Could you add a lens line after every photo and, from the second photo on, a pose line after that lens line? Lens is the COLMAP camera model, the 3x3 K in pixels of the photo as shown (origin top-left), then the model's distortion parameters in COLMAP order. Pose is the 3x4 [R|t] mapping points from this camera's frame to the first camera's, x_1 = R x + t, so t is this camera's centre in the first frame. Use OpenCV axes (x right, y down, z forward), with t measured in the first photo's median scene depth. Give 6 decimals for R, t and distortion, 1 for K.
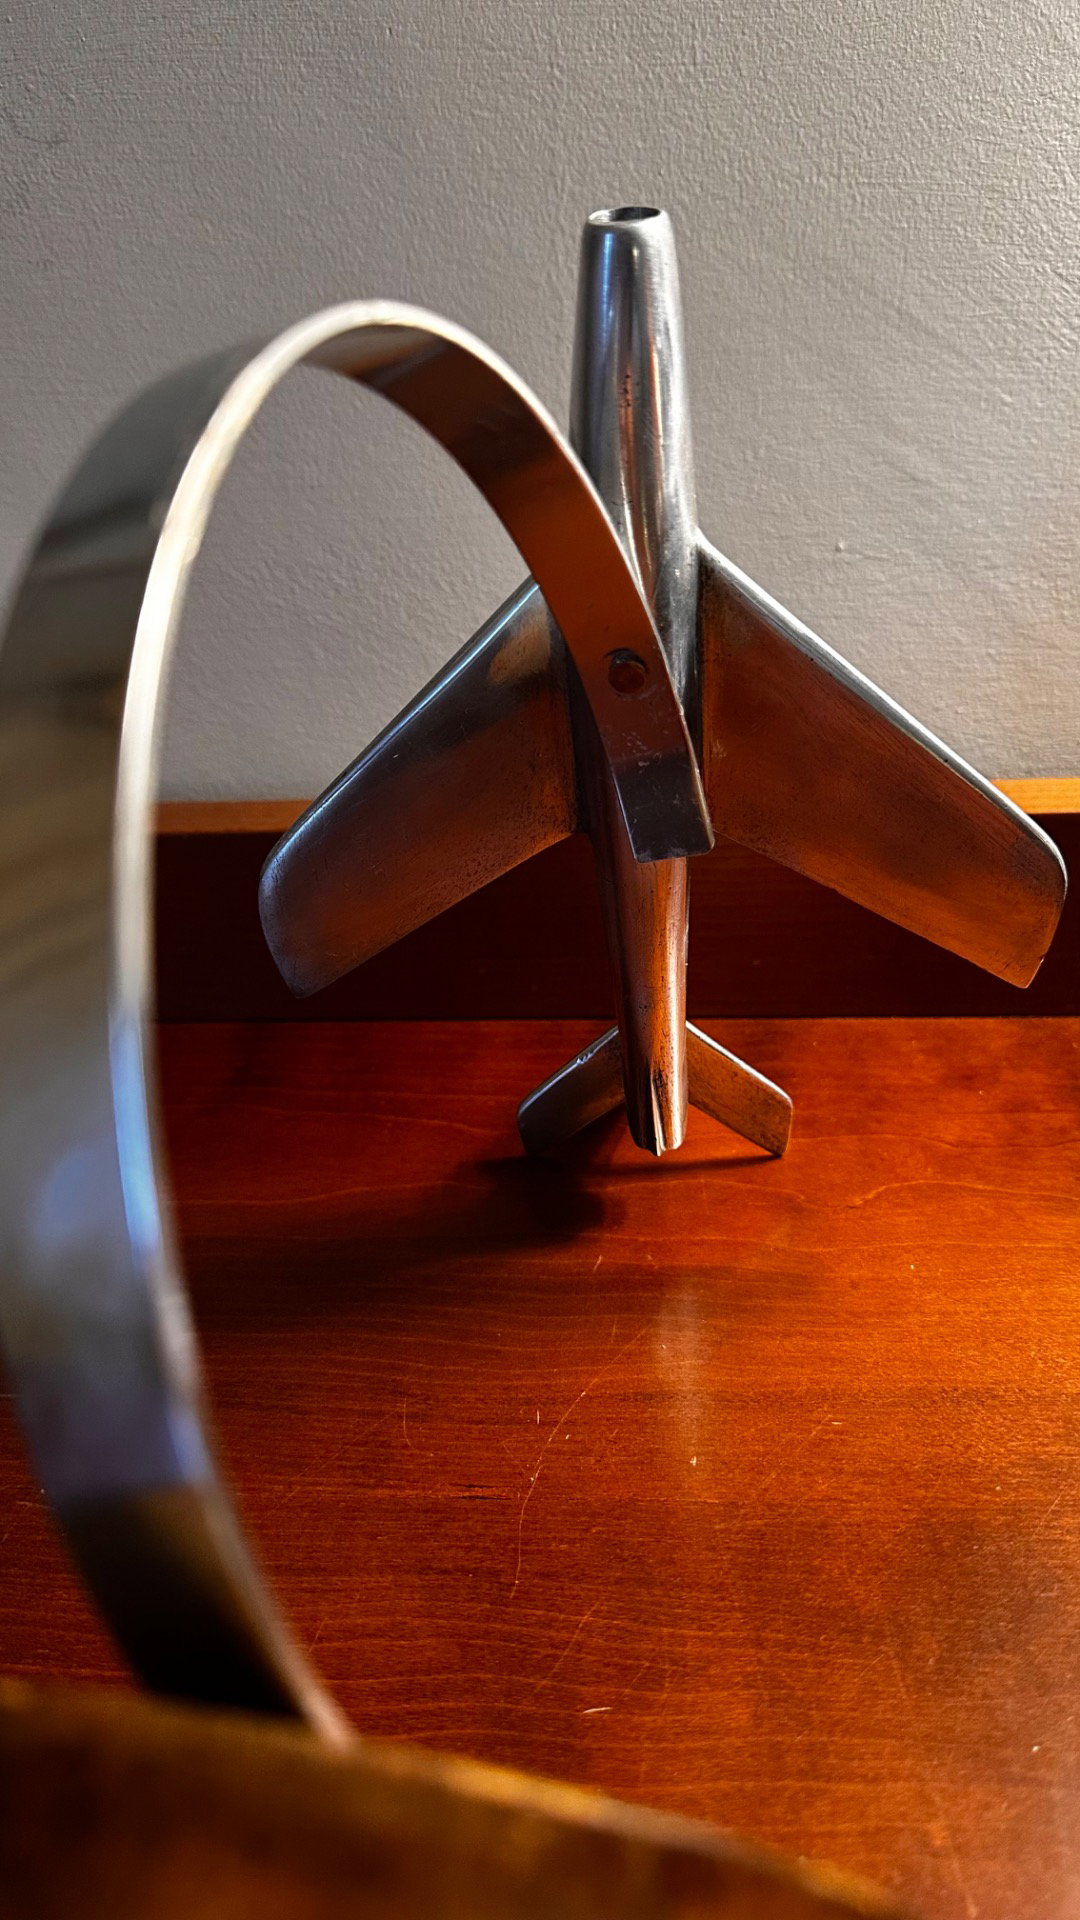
lens RADIAL K [[1435.5, 0, 537.1], [0, 1435.5, 948.6], [0, 0, 1]] dist [0.033777, -0.064077]
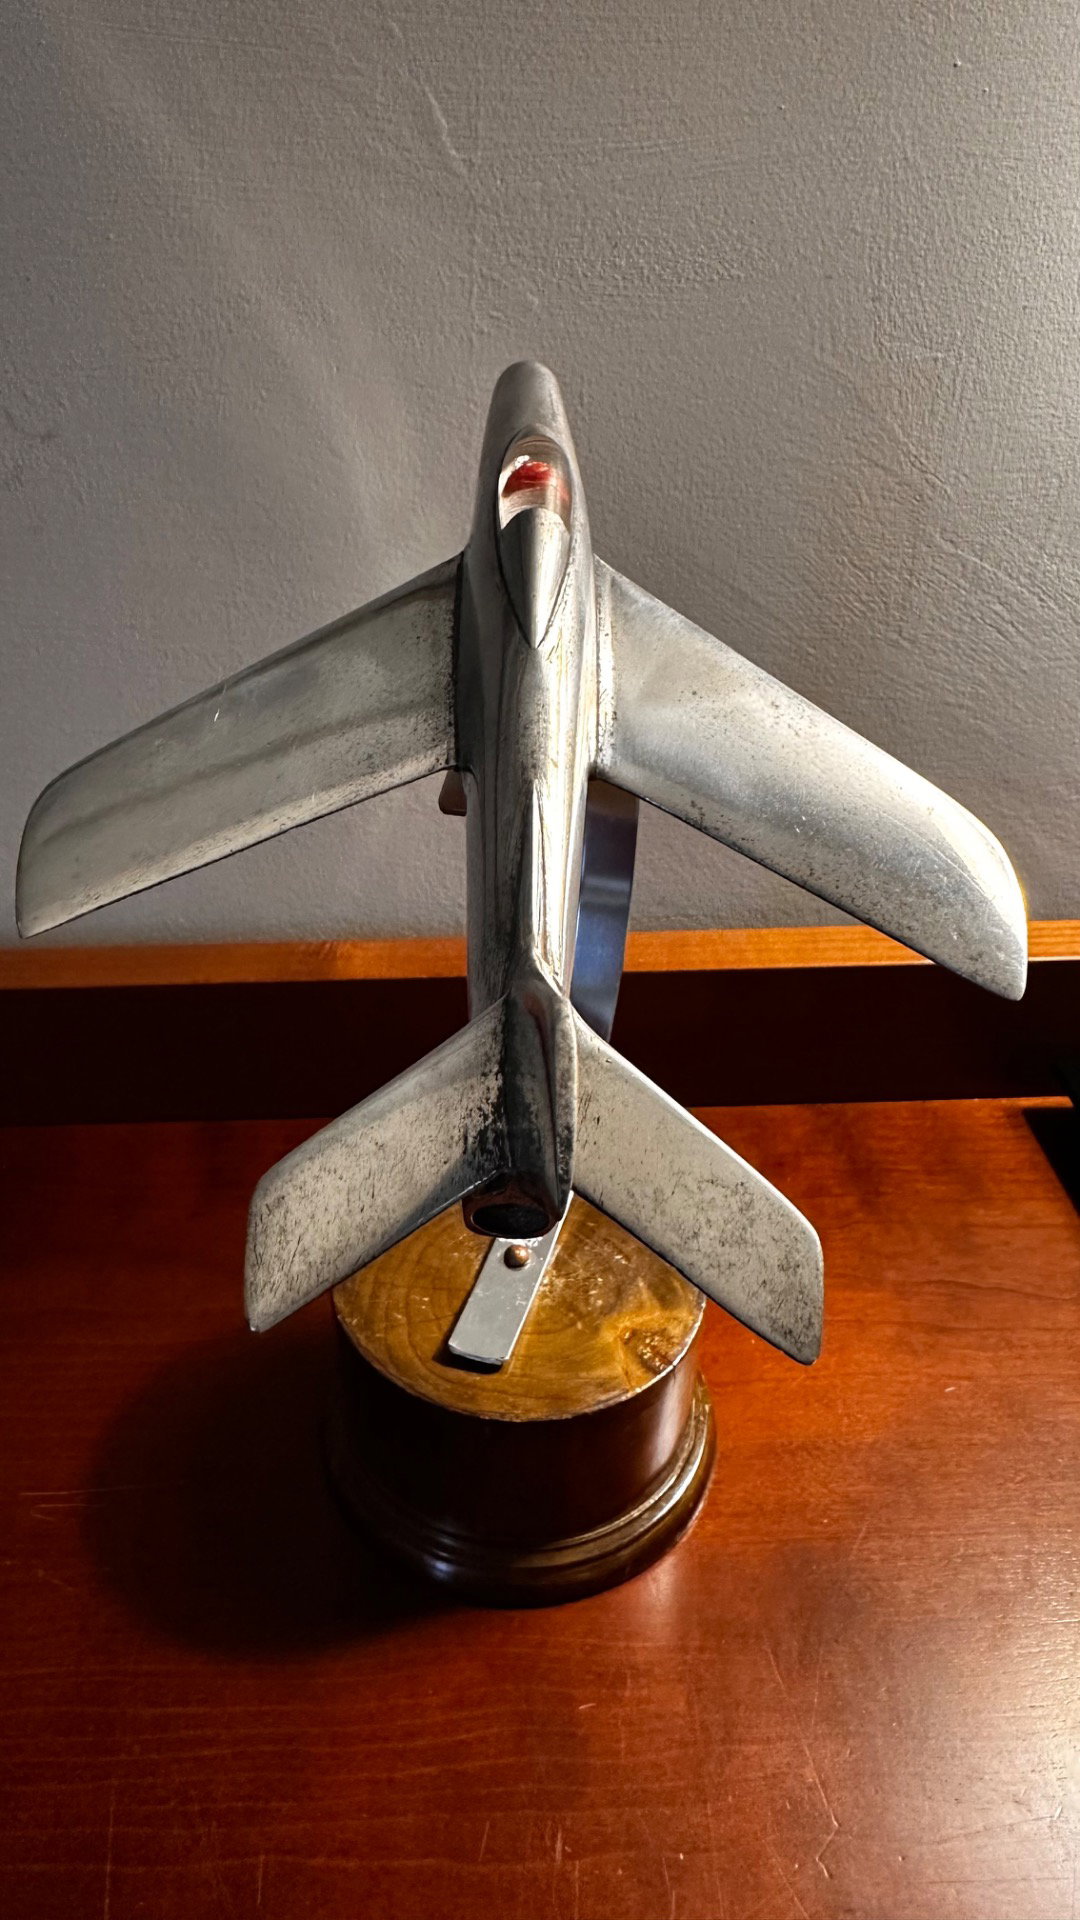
lens RADIAL K [[1435.5, 0, 472.8], [0, 1435.5, 902.9], [0, 0, 1]] dist [0.033777, -0.064077]
pose [[0.989850, -0.024878, 0.139924, -0.167990], [0.012032, 0.995694, 0.091916, -0.289819], [-0.141608, -0.089299, 0.985887, -0.262493]]
